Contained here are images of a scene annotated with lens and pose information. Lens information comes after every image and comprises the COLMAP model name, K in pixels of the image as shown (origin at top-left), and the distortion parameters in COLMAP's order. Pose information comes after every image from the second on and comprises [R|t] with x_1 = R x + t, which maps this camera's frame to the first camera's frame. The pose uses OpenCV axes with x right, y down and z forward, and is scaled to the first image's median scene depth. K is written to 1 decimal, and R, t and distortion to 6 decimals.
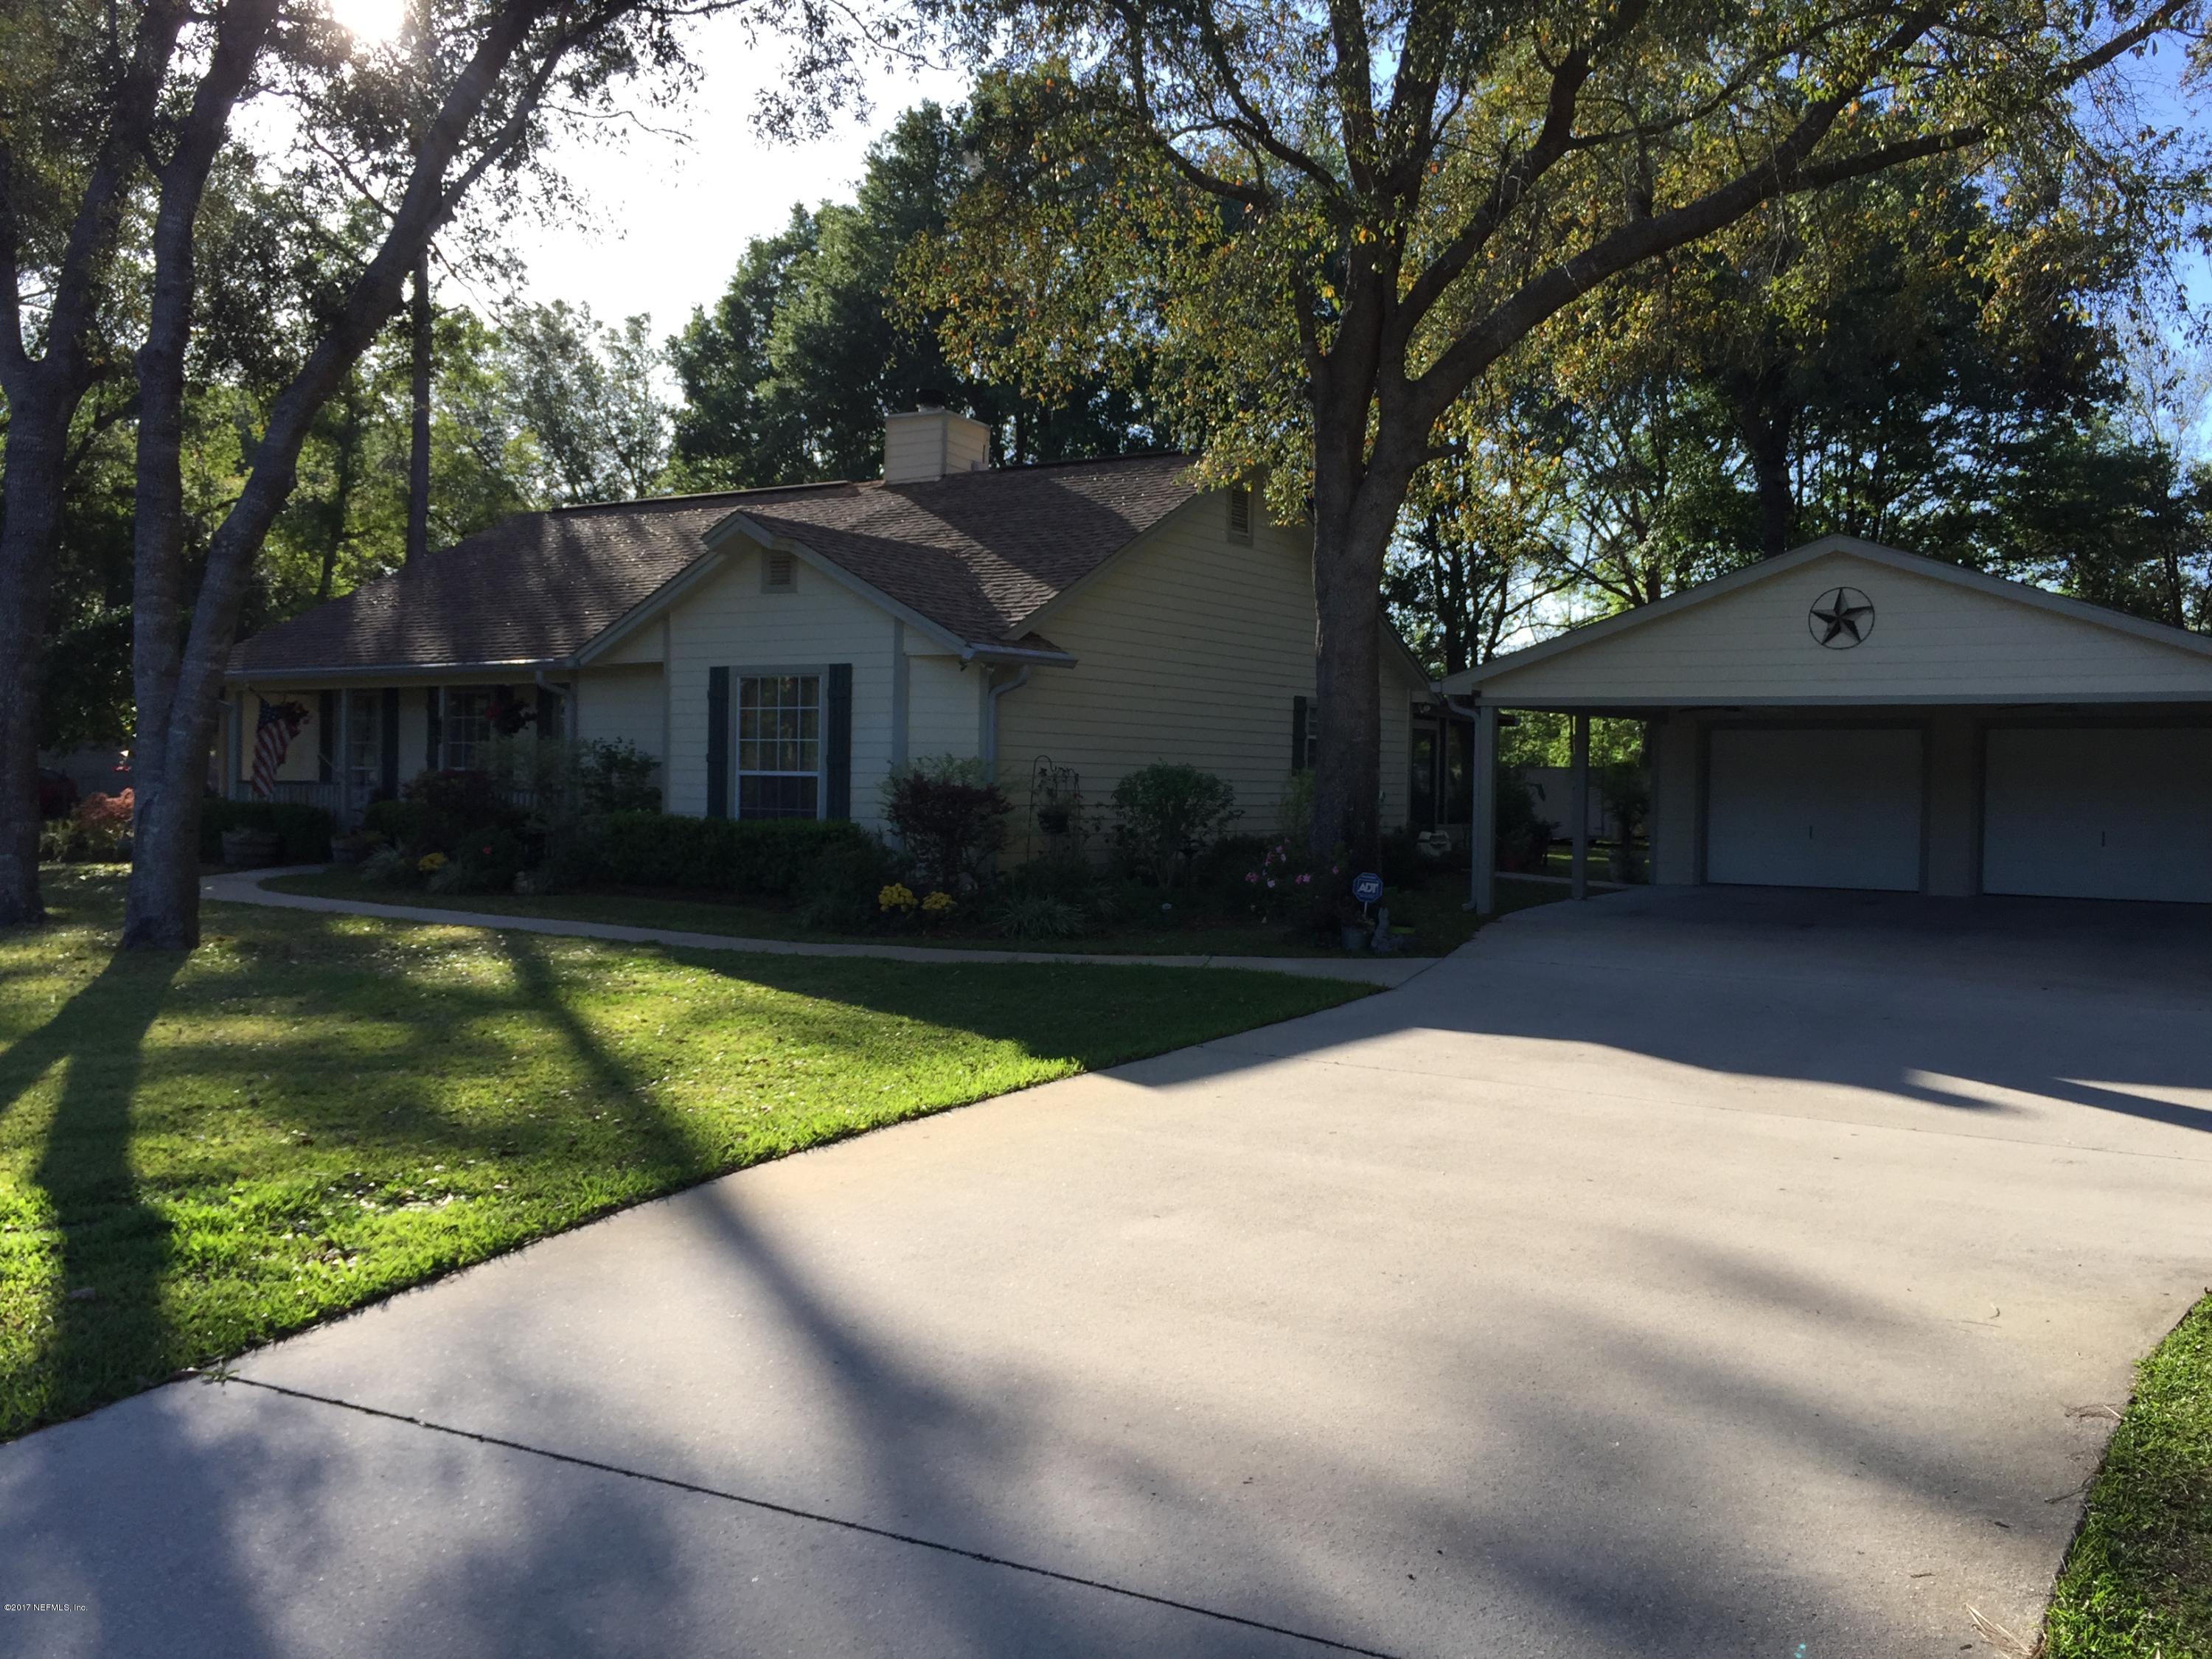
lens RADIAL K [[1875.3, 0, 1106.0], [0, 1875.3, 829.5], [0, 0, 1]] dist [-0.000200, 0.000494]
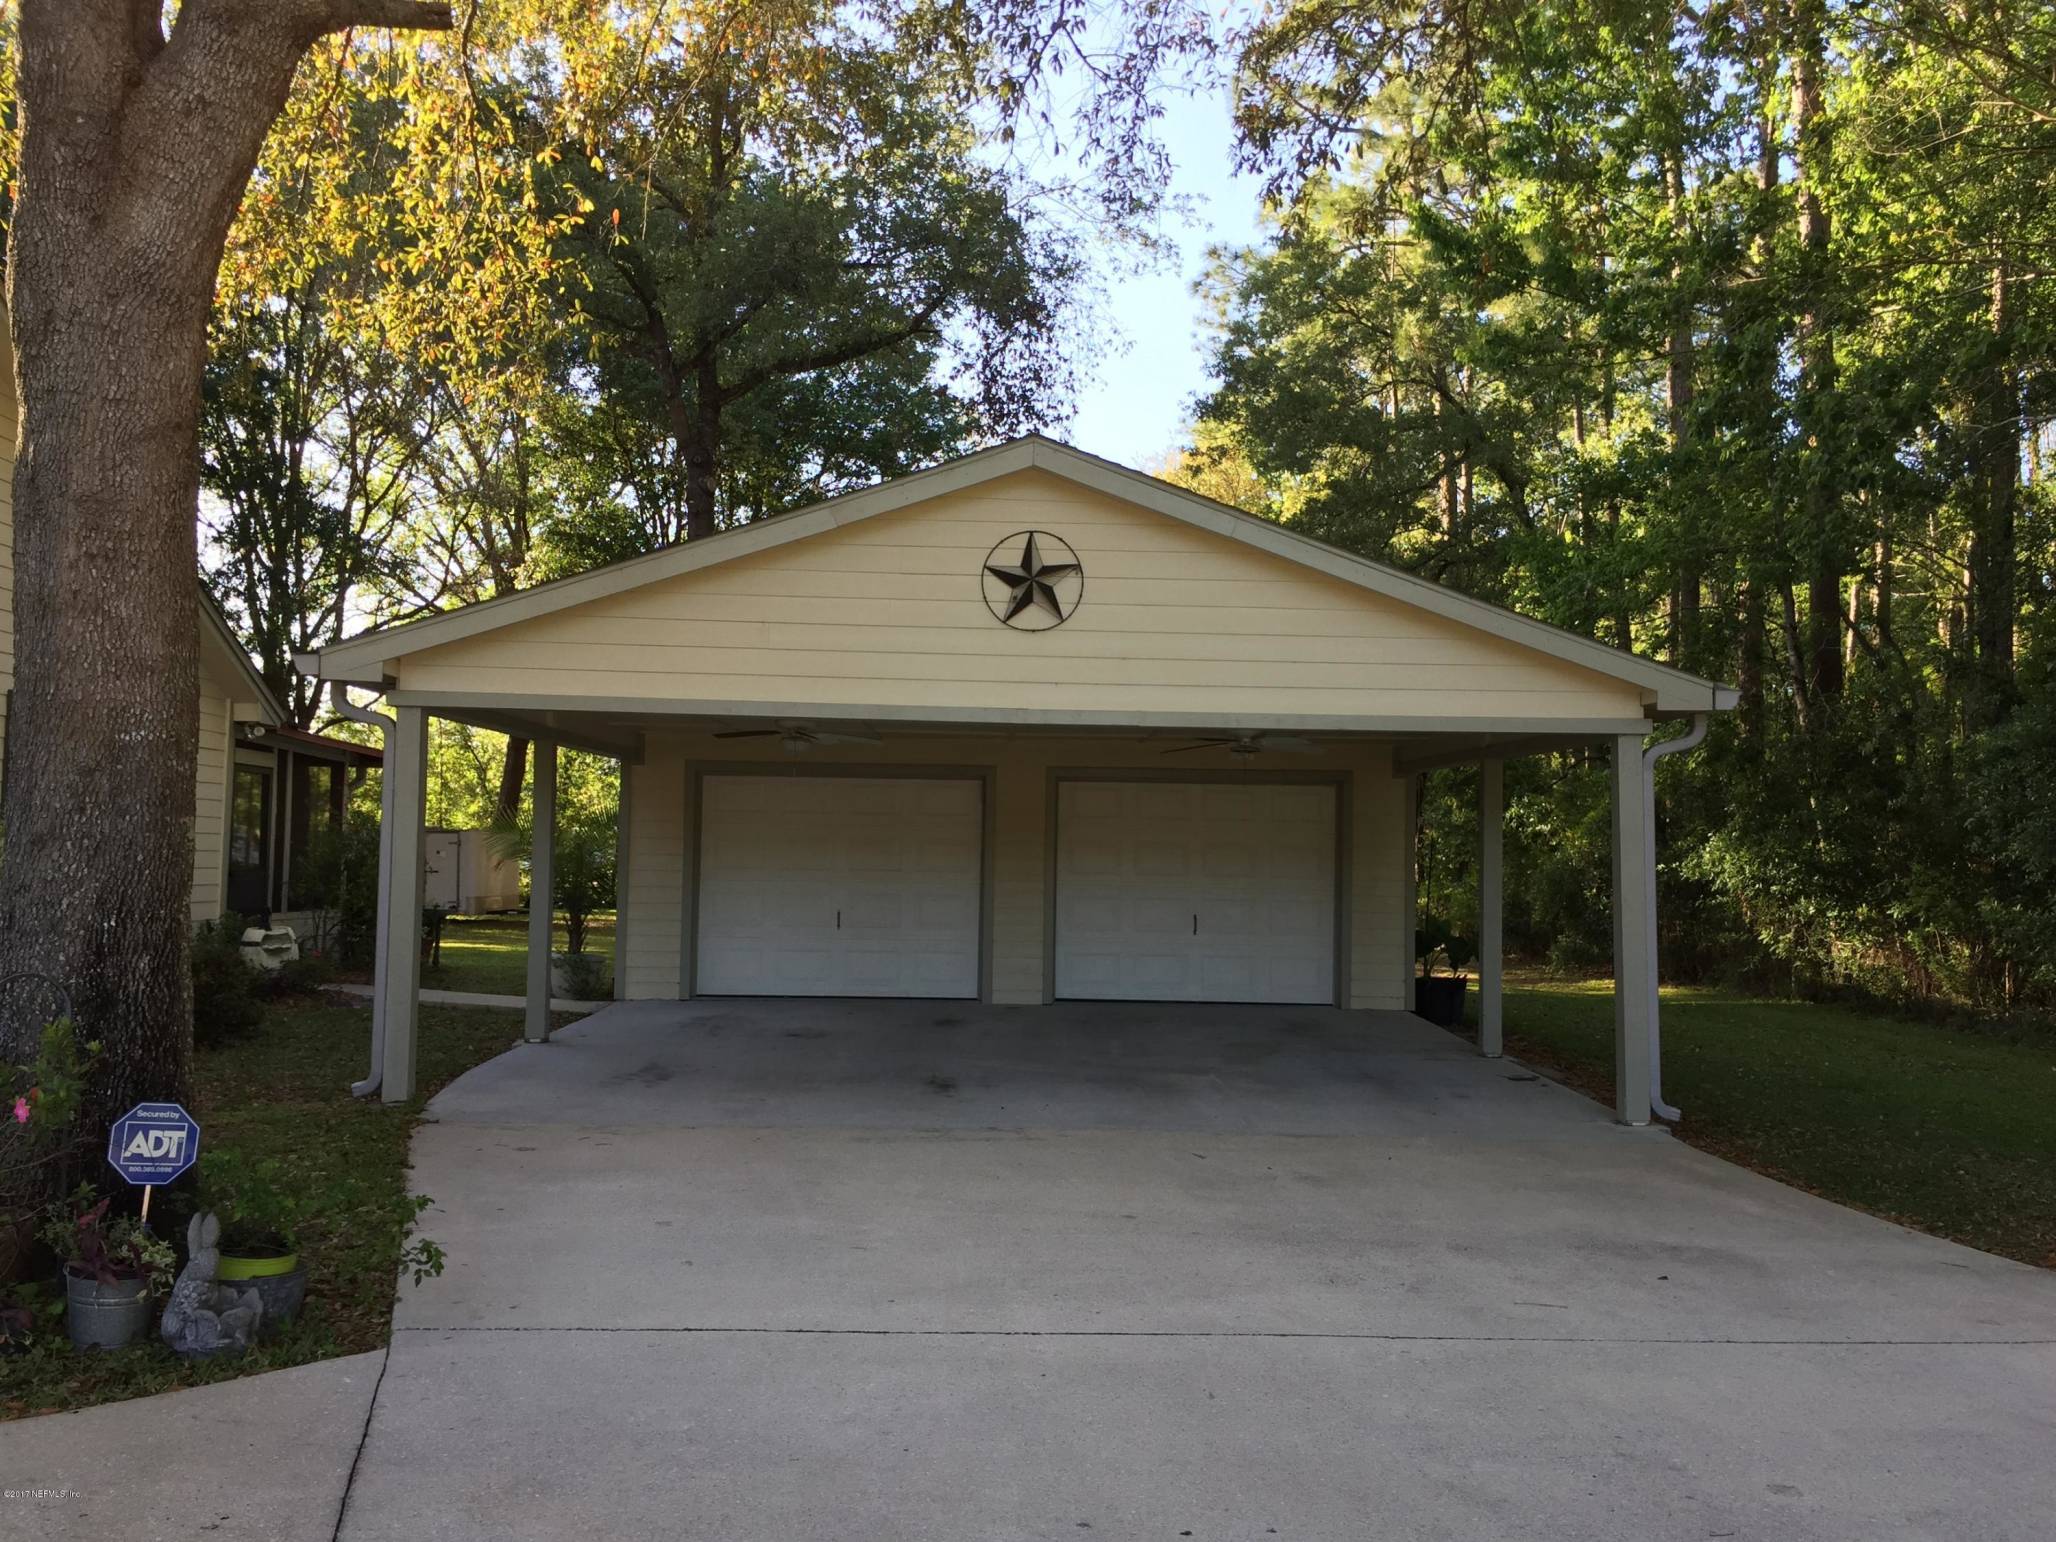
lens RADIAL K [[1714.4, 0, 1028.0], [0, 1714.4, 771.0], [0, 0, 1]] dist [0.009804, 0.002115]
pose [[0.818590, 0.029331, 0.573628, 0.059275], [0.010822, 0.997730, -0.066460, -0.011523], [-0.574276, 0.060612, 0.816415, 0.436337]]
